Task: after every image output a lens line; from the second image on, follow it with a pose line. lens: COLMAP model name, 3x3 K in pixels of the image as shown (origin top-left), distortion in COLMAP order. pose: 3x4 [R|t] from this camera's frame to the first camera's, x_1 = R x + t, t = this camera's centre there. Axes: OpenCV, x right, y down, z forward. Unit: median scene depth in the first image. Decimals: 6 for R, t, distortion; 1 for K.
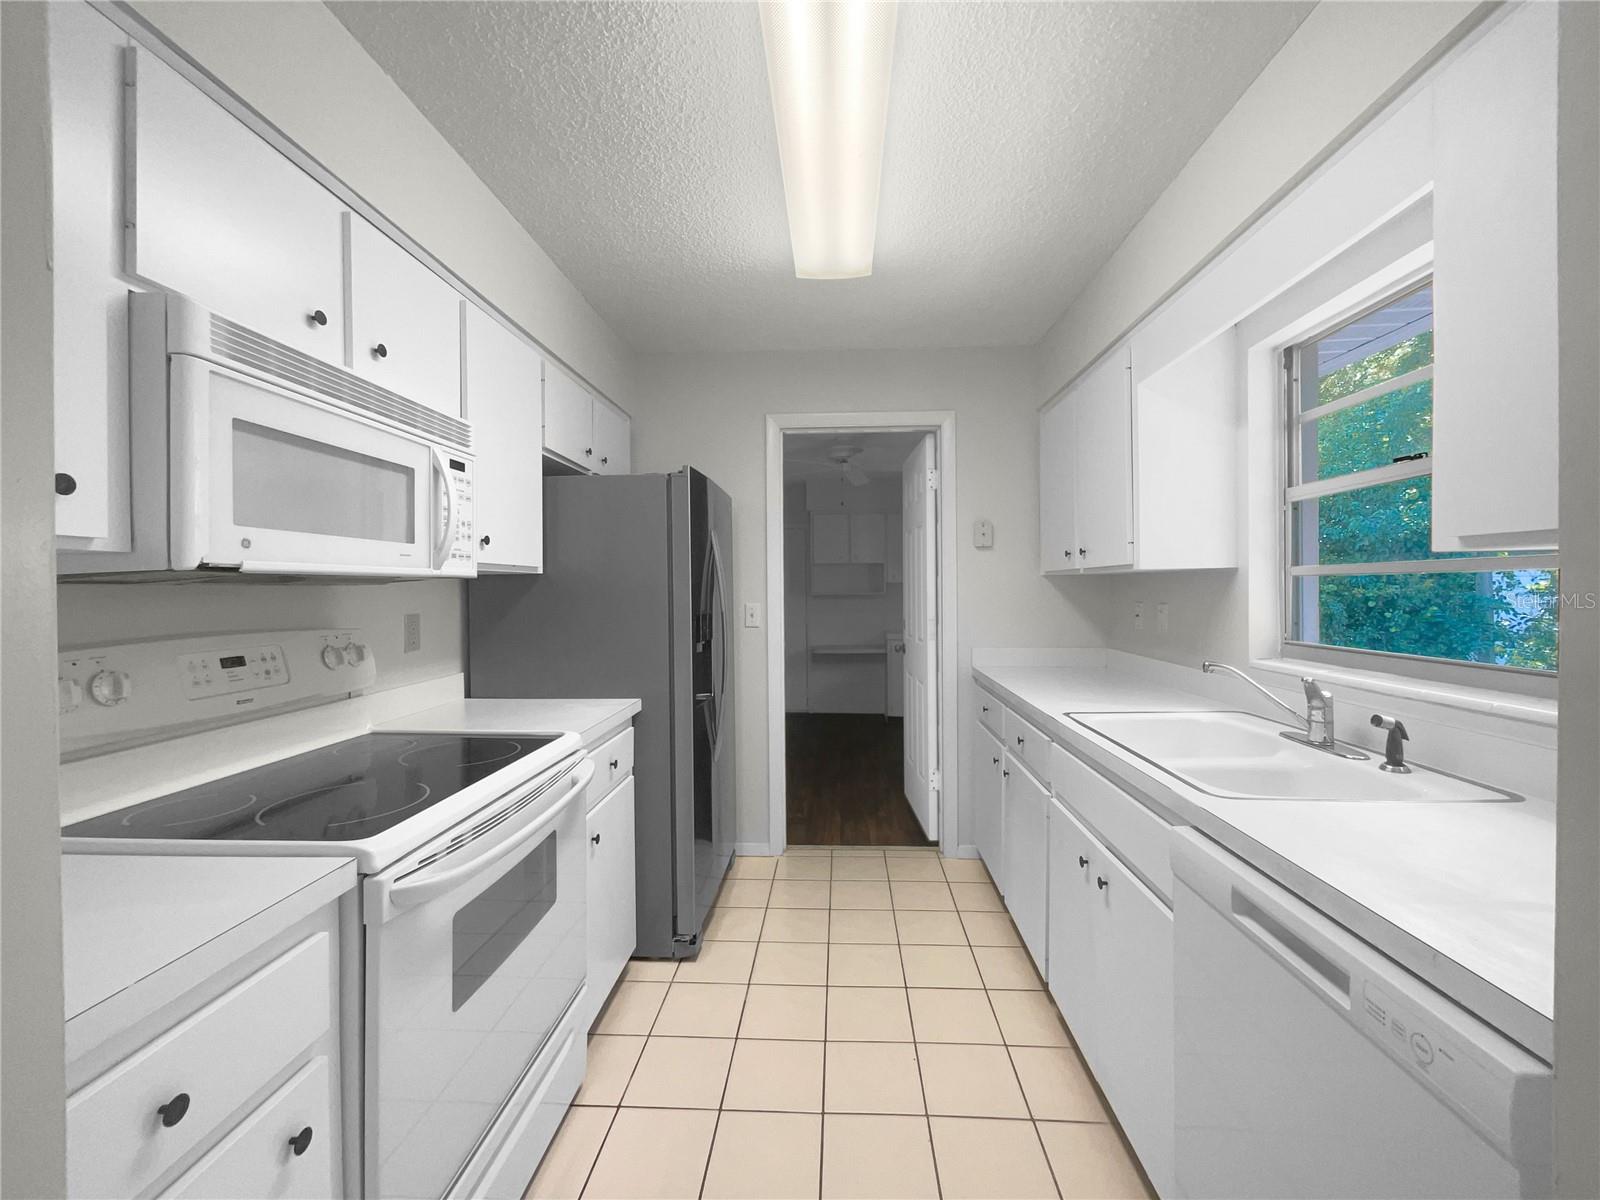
lens RADIAL K [[658.1, 0, 793.0], [0, 658.1, 601.6], [0, 0, 1]] dist [-0.004429, 0.000438]
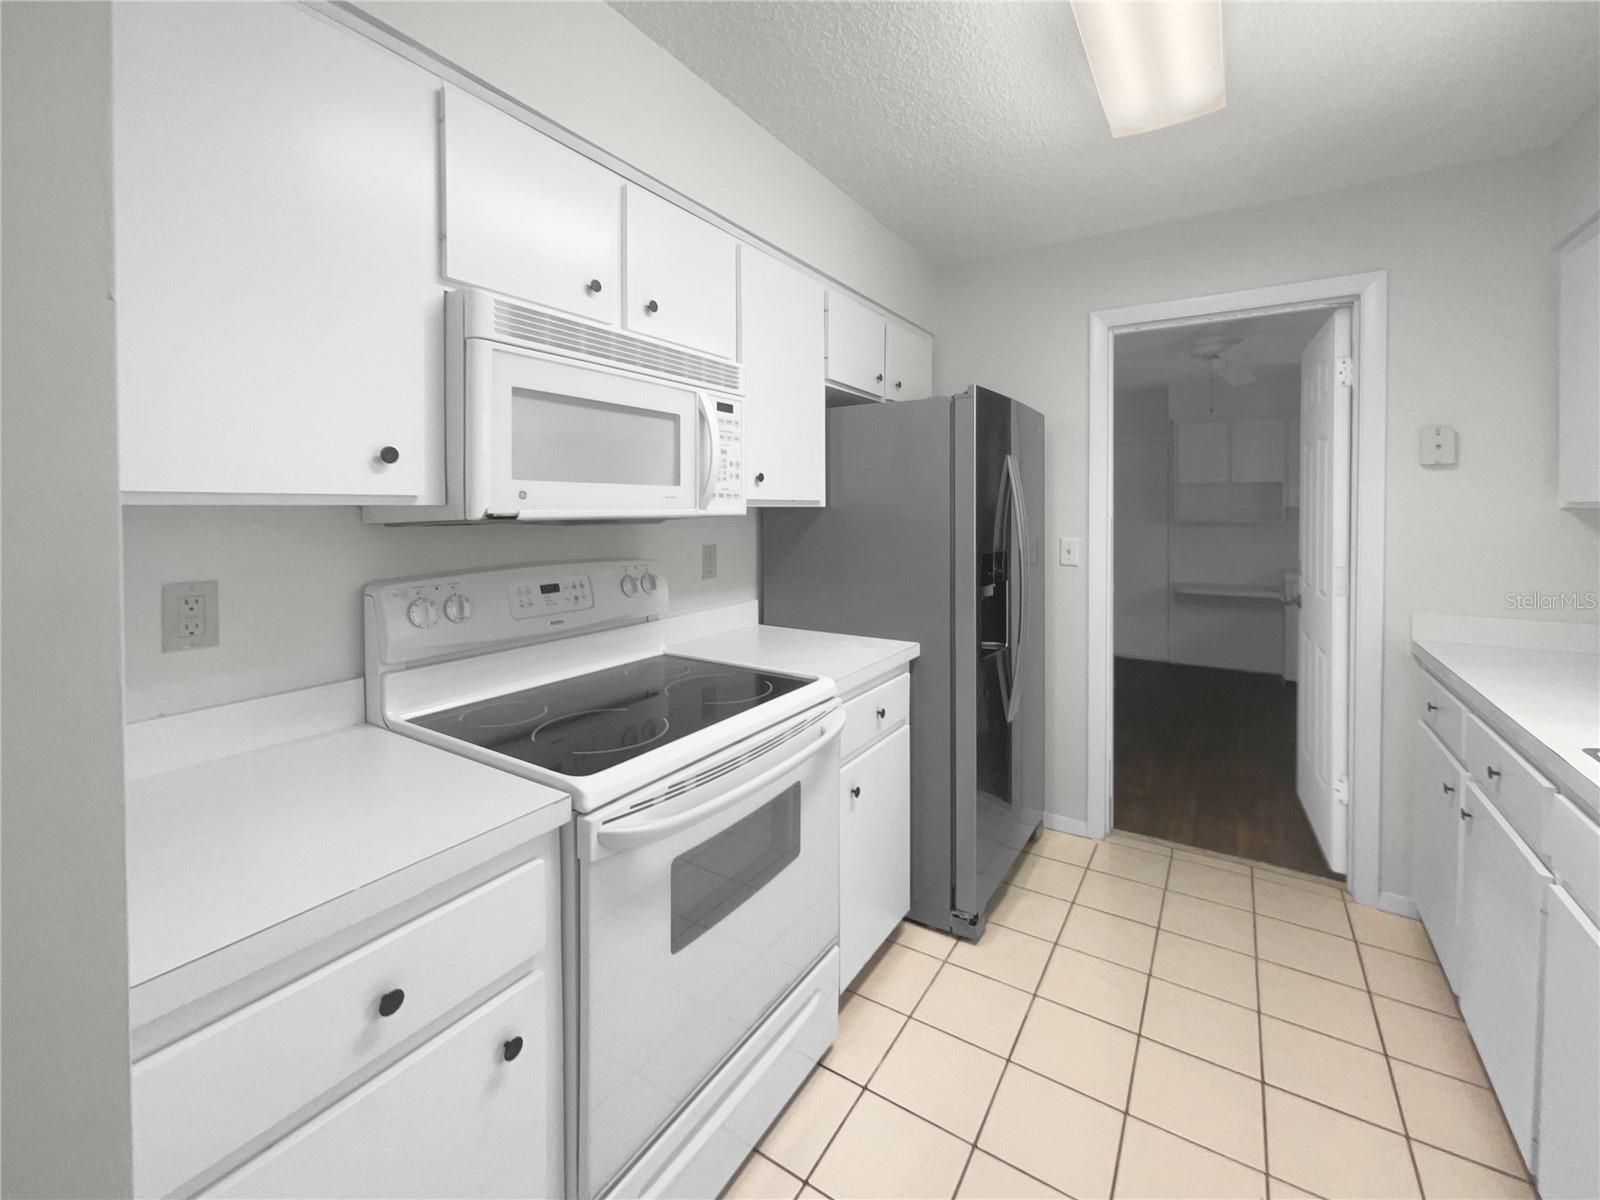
lens RADIAL K [[658.1, 0, 800.6], [0, 658.1, 519.7], [0, 0, 1]] dist [-0.004429, 0.000438]
pose [[0.866571, 0.019500, -0.498673, 0.089369], [-0.016080, 0.999809, 0.011153, -0.036460], [0.498795, -0.001646, 0.866718, 0.134014]]
